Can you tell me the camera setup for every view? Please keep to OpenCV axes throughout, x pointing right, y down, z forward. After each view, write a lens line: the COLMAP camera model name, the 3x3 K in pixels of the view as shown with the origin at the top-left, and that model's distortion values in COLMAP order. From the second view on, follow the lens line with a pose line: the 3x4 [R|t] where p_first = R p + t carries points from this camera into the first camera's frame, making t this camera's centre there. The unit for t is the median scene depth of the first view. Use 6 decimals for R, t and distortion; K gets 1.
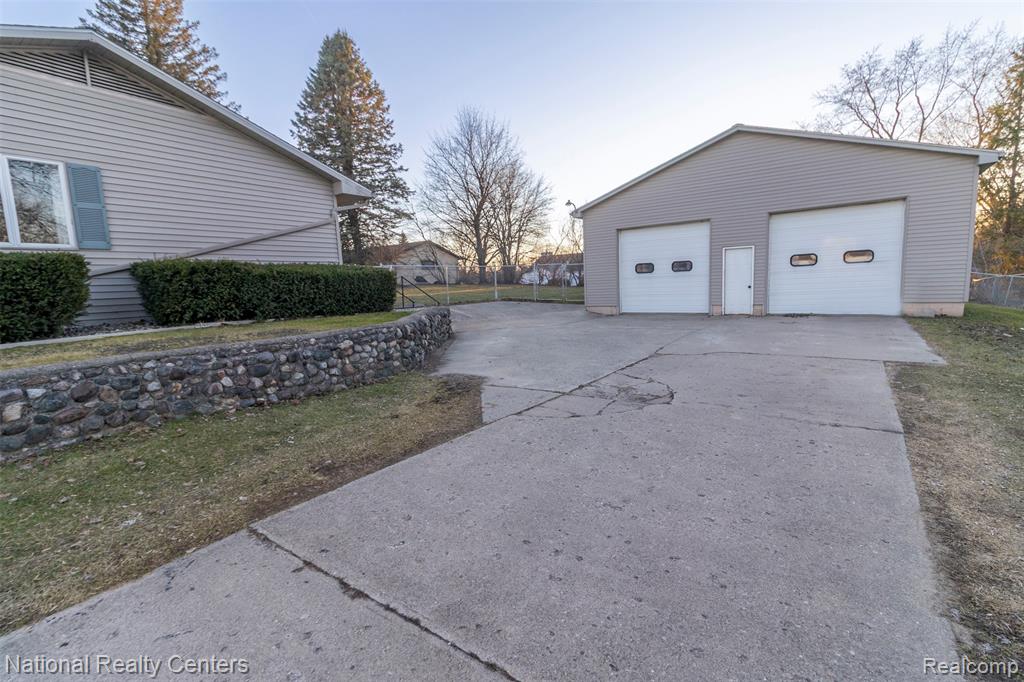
lens RADIAL K [[468.1, 0, 506.7], [0, 468.1, 337.1], [0, 0, 1]] dist [-0.001774, -0.000825]
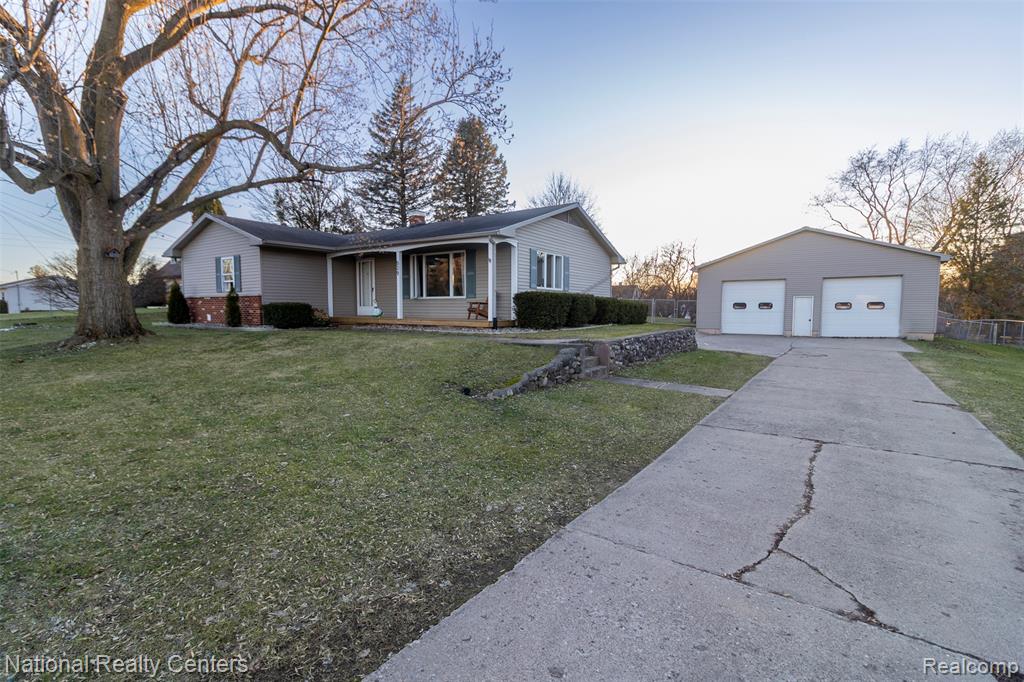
lens RADIAL K [[468.1, 0, 510.9], [0, 468.1, 335.0], [0, 0, 1]] dist [-0.001774, -0.000825]
pose [[0.998909, 0.042495, 0.019368, -0.556342], [-0.041219, 0.997220, -0.062081, 0.090234], [-0.021952, 0.061215, 0.997883, -0.618286]]
